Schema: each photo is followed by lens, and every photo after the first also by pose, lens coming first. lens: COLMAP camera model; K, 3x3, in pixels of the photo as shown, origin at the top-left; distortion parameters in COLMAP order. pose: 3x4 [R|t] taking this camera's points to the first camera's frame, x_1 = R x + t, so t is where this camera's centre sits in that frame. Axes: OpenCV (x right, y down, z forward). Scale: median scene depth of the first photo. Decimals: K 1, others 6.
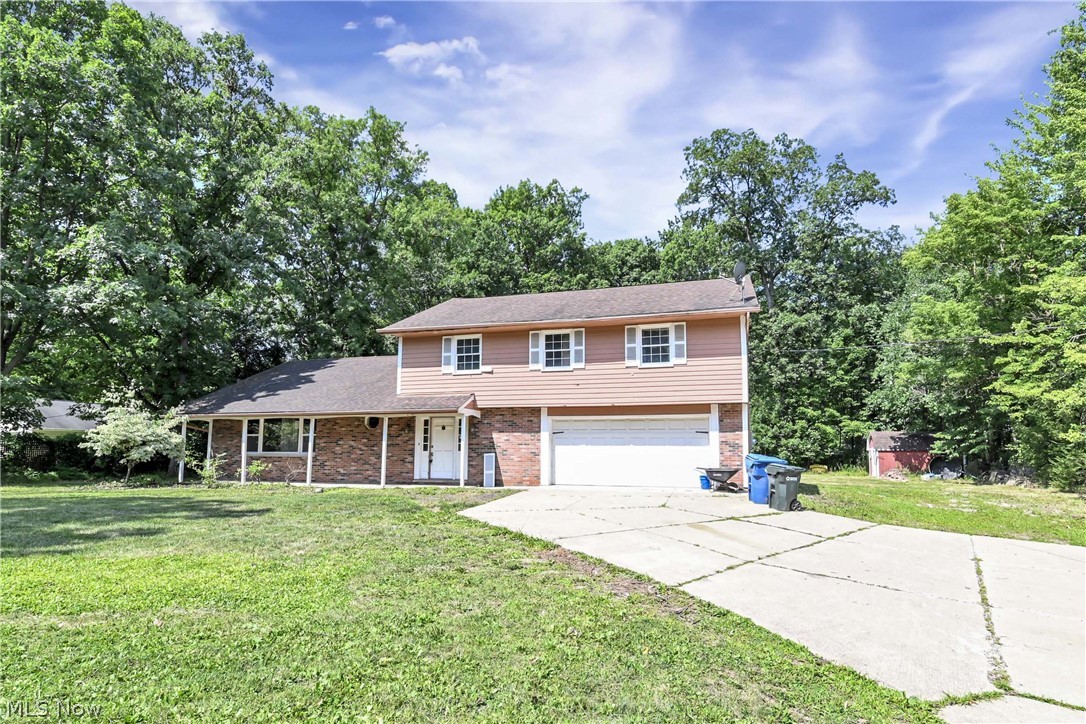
lens RADIAL K [[526.6, 0, 600.1], [0, 526.6, 403.1], [0, 0, 1]] dist [-0.001897, -0.000081]
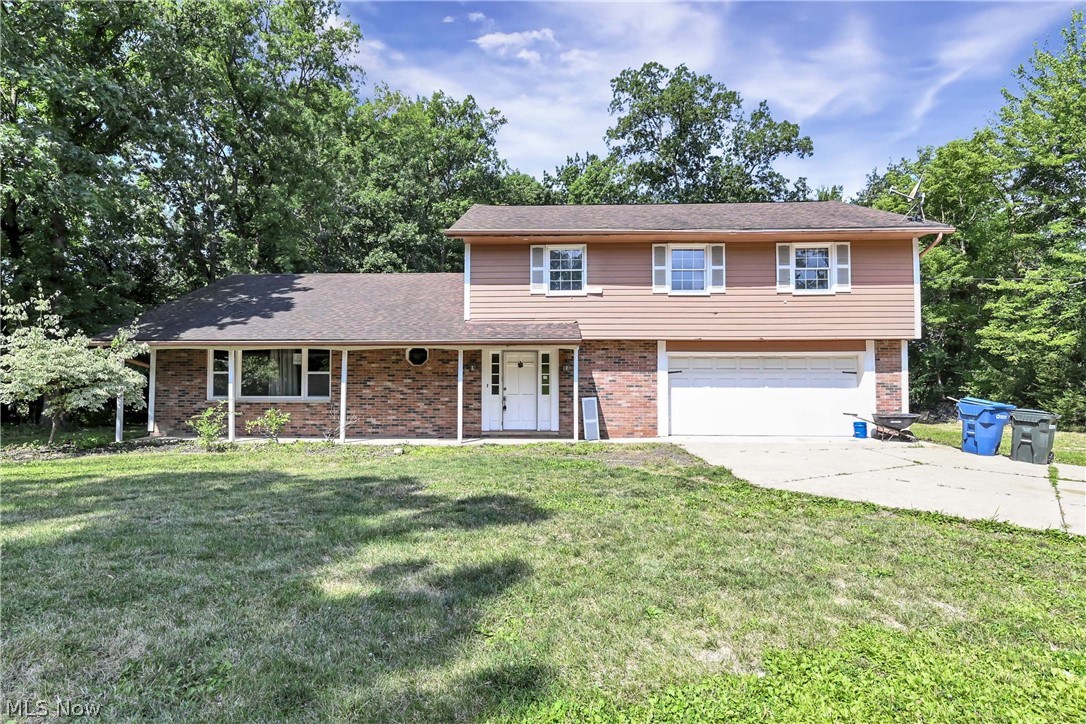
lens RADIAL K [[515.1, 0, 543.0], [0, 515.1, 362.0], [0, 0, 1]] dist [-0.004719, -0.000305]
pose [[0.978325, 0.011137, 0.206778, -0.438263], [-0.017769, 0.999385, 0.030246, 0.019987], [-0.206314, -0.033265, 0.977920, 0.259191]]
